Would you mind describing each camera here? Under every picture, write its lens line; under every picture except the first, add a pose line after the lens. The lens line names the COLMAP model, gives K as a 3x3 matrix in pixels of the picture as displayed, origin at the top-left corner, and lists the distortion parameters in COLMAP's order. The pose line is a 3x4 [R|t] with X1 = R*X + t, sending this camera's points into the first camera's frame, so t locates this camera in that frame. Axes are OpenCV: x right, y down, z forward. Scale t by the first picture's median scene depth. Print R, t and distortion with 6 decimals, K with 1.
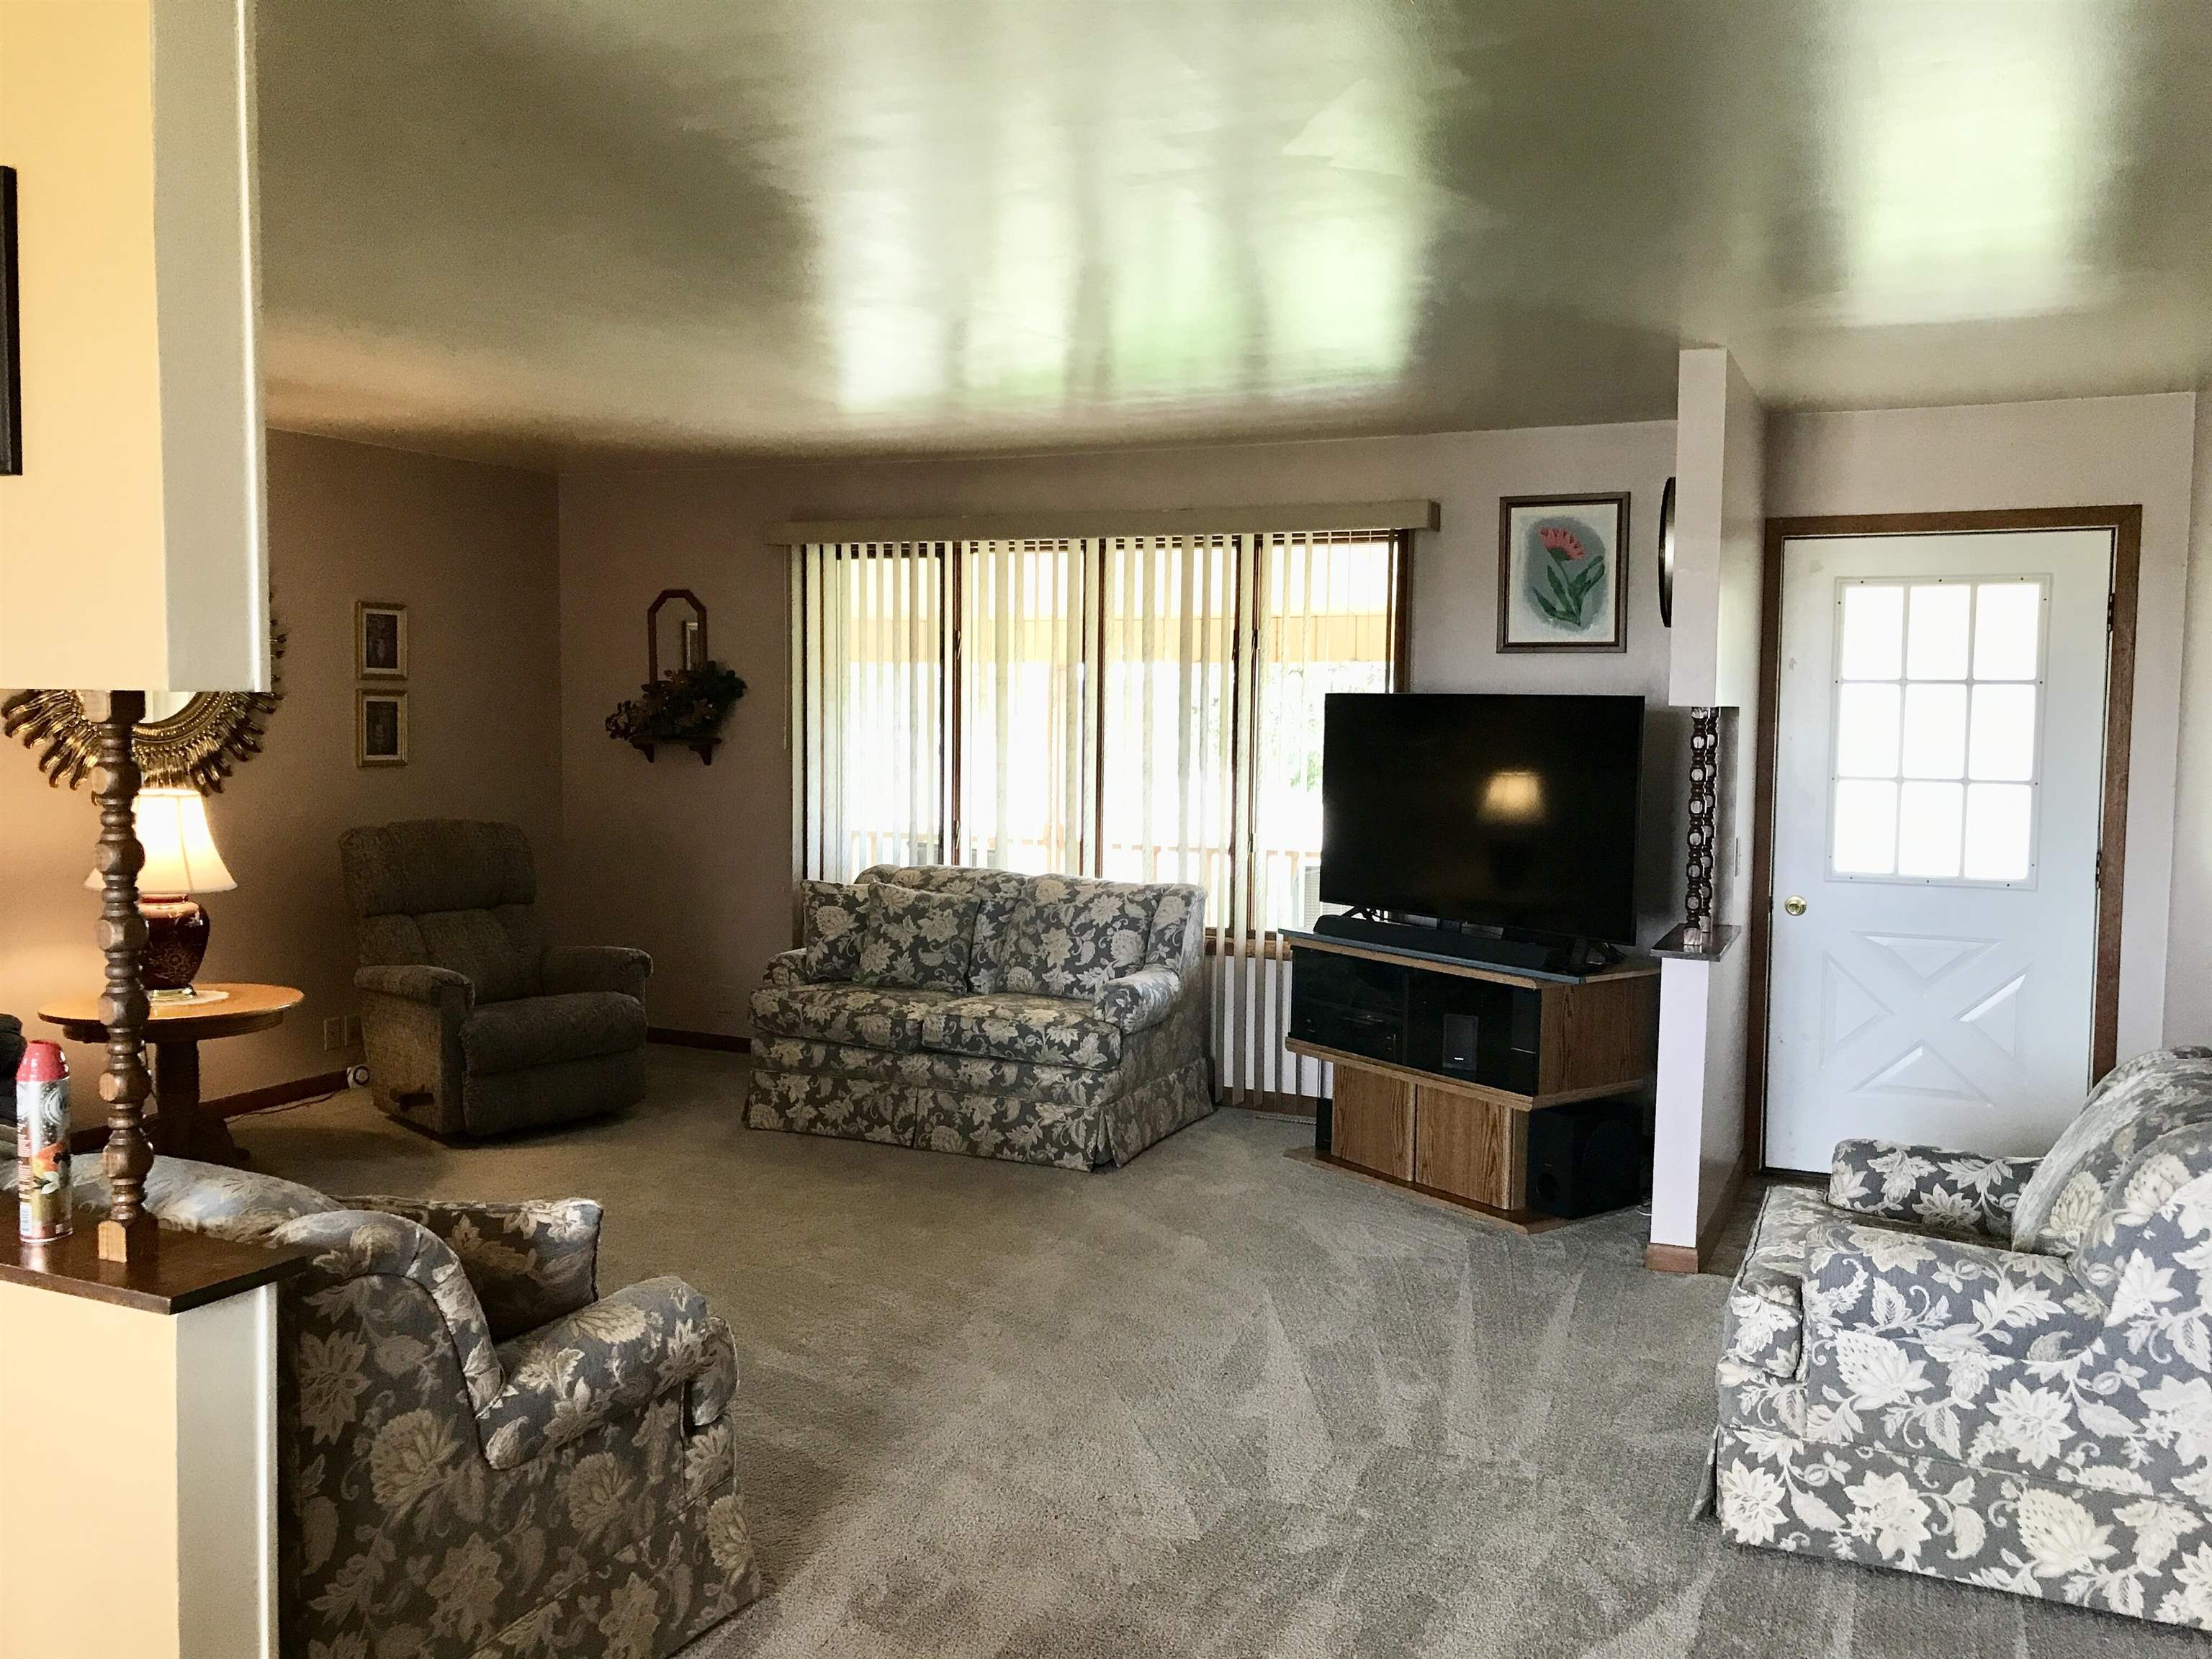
lens RADIAL K [[1790.4, 0, 1113.3], [0, 1790.4, 815.5], [0, 0, 1]] dist [0.107096, -0.194083]
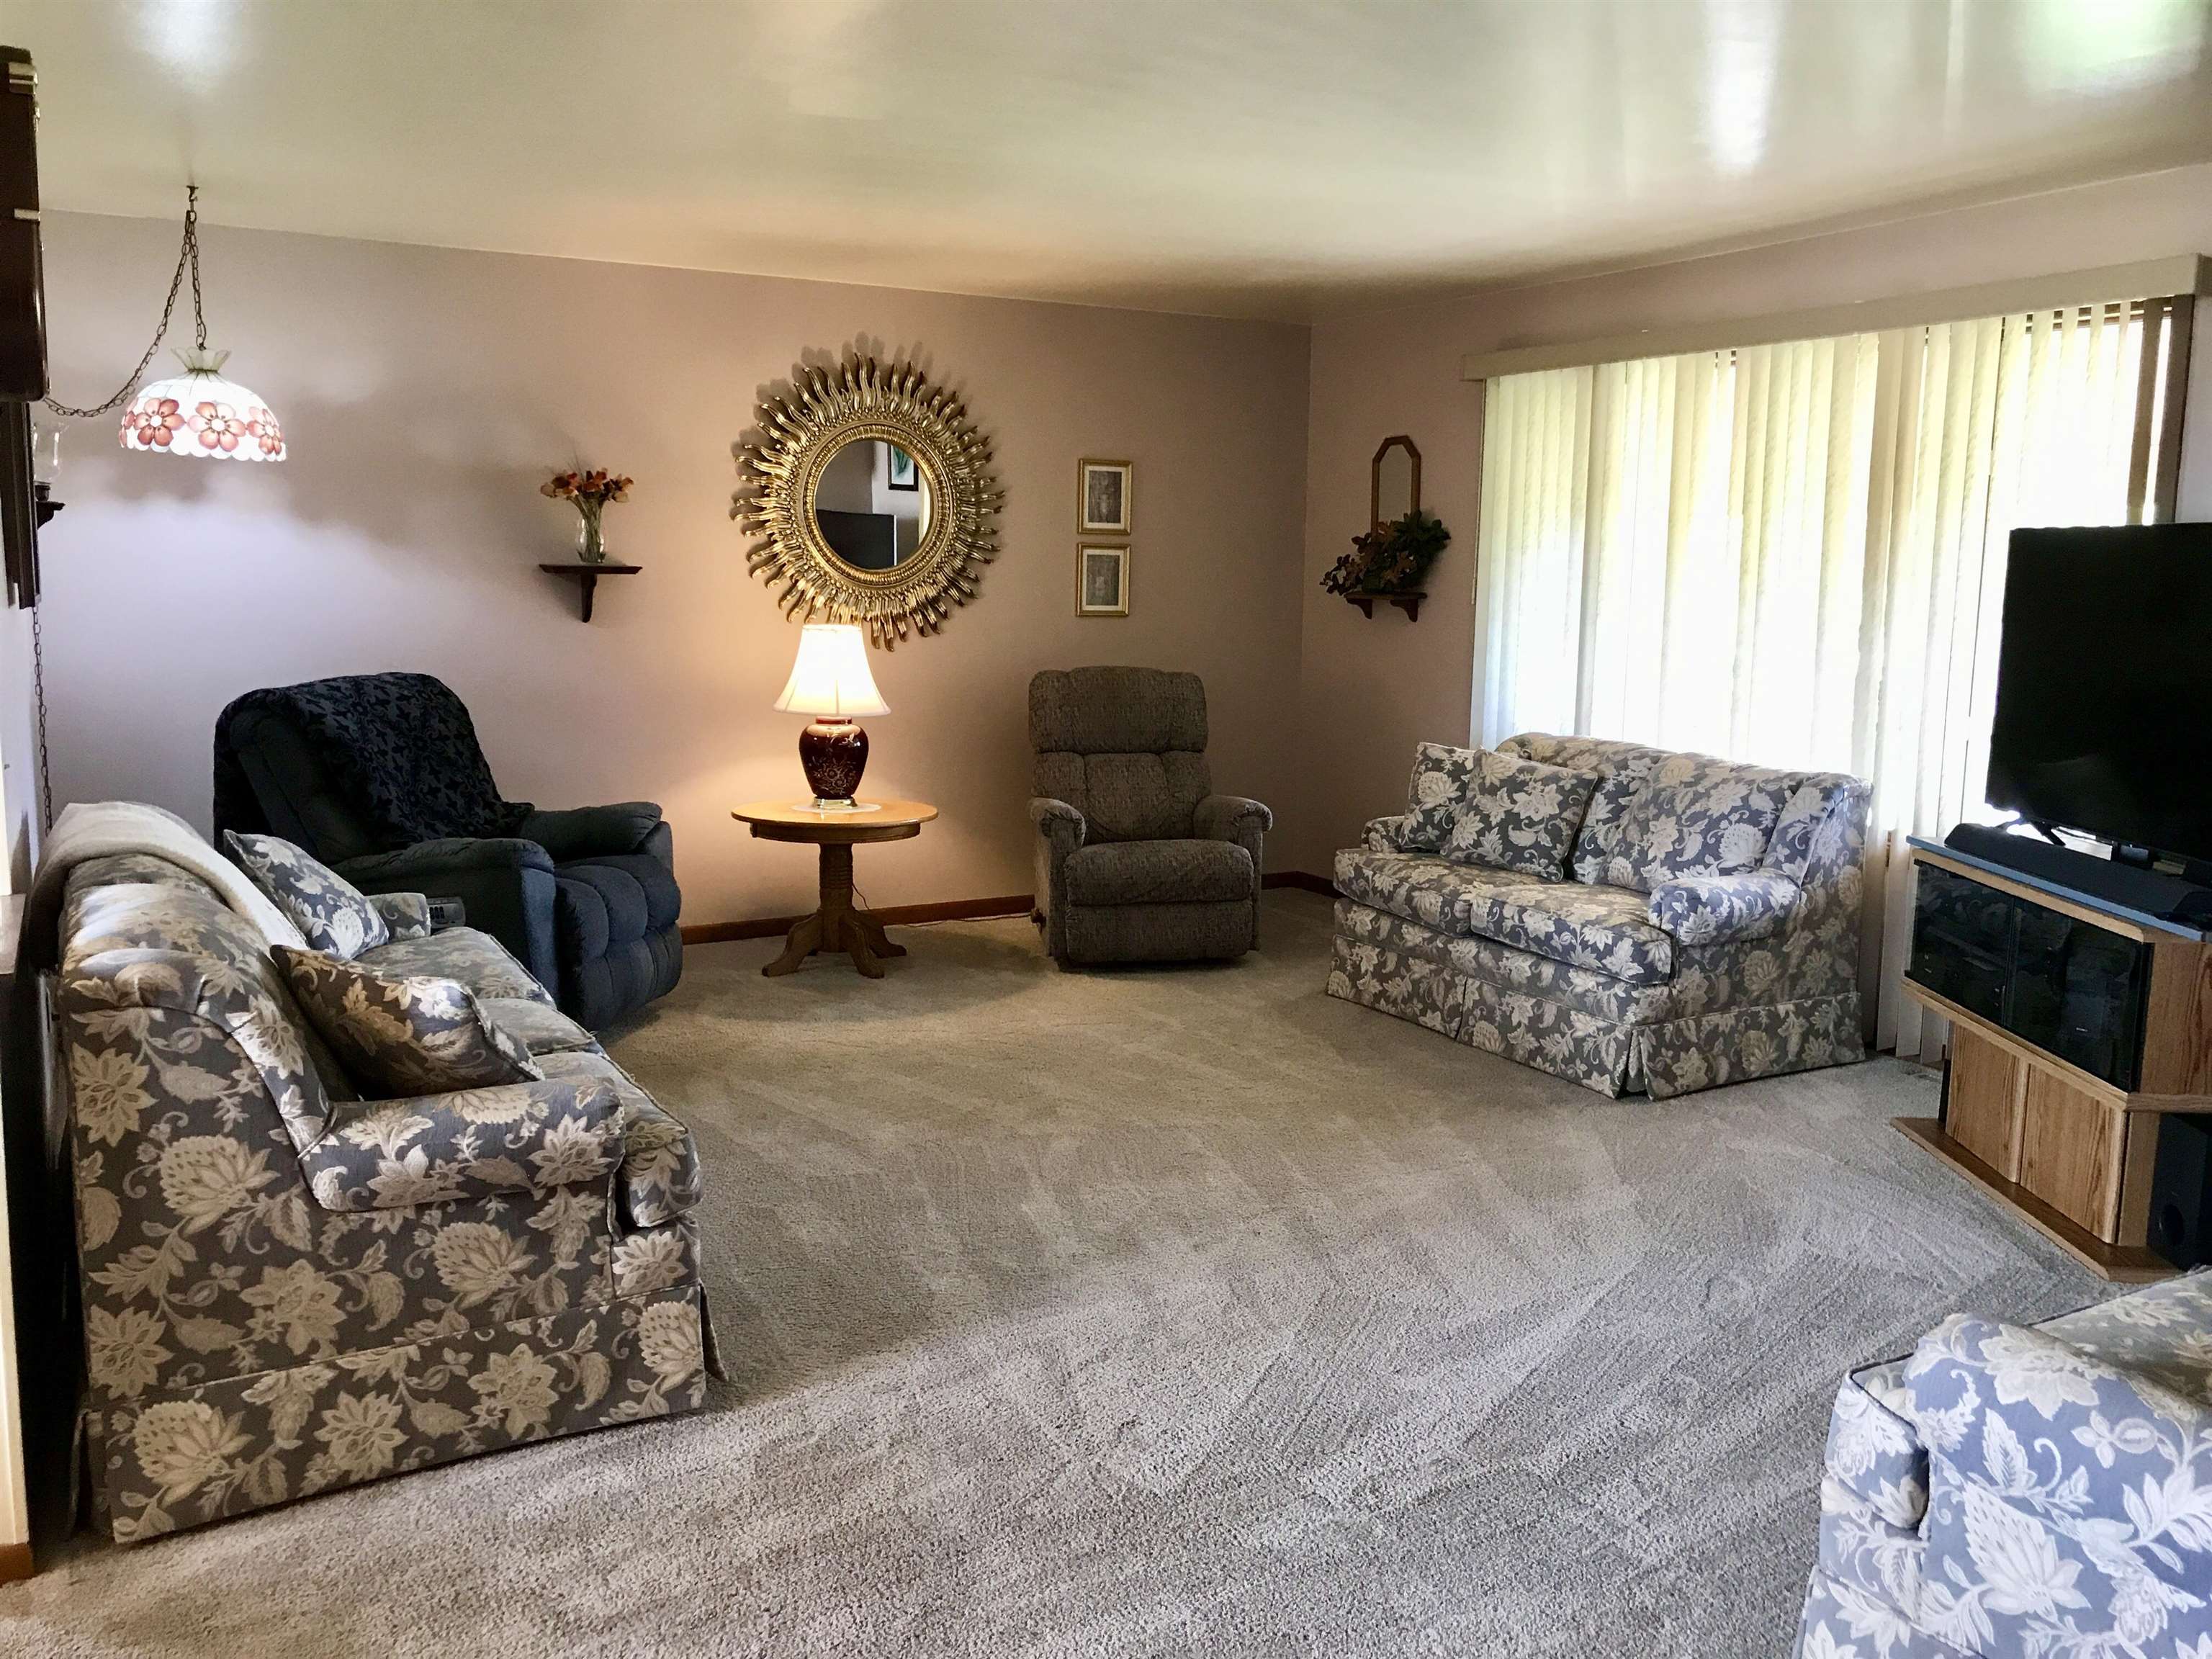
lens RADIAL K [[1790.4, 0, 1113.3], [0, 1790.4, 815.5], [0, 0, 1]] dist [0.107096, -0.194083]
pose [[0.806071, 0.082084, -0.586098, 0.277285], [-0.043806, 0.995893, 0.079229, 0.007414], [0.590195, -0.038190, 0.806357, 0.171680]]
